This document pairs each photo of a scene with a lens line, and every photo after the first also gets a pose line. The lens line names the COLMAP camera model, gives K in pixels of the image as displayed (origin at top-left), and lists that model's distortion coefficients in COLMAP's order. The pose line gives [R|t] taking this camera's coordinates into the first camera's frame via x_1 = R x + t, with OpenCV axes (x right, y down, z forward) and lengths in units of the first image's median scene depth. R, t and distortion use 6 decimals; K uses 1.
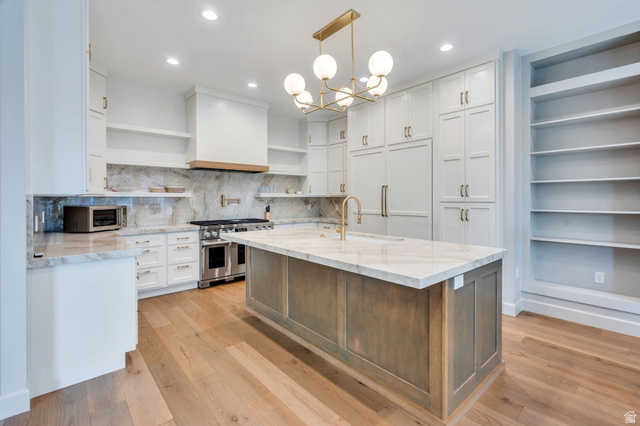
lens RADIAL K [[294.7, 0, 324.4], [0, 294.7, 199.5], [0, 0, 1]] dist [-0.000986, 0.000590]
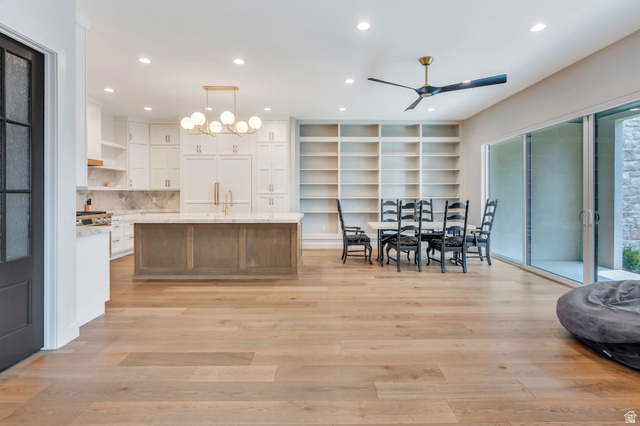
lens RADIAL K [[294.7, 0, 328.2], [0, 294.7, 193.5], [0, 0, 1]] dist [-0.000986, 0.000590]
pose [[0.654562, 0.002618, 0.756004, -0.490008], [0.001315, 0.999989, -0.004602, 0.011083], [-0.756008, 0.004006, 0.654551, -0.325487]]
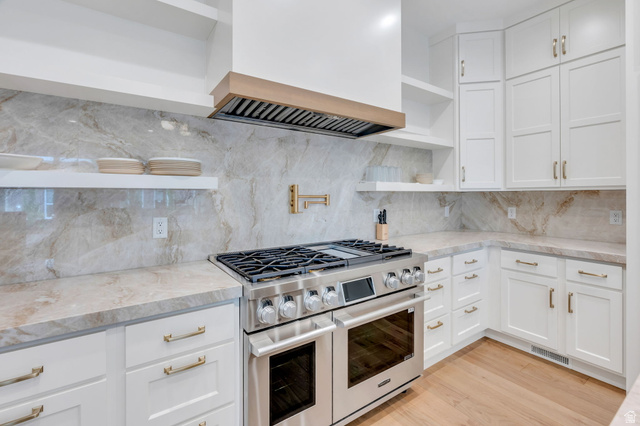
lens RADIAL K [[294.7, 0, 321.5], [0, 294.7, 193.8], [0, 0, 1]] dist [-0.000986, 0.000590]
pose [[0.992796, 0.000496, -0.119816, -0.270487], [-0.001388, 0.999972, -0.007360, -0.000488], [0.119809, 0.007473, 0.992769, 0.627385]]
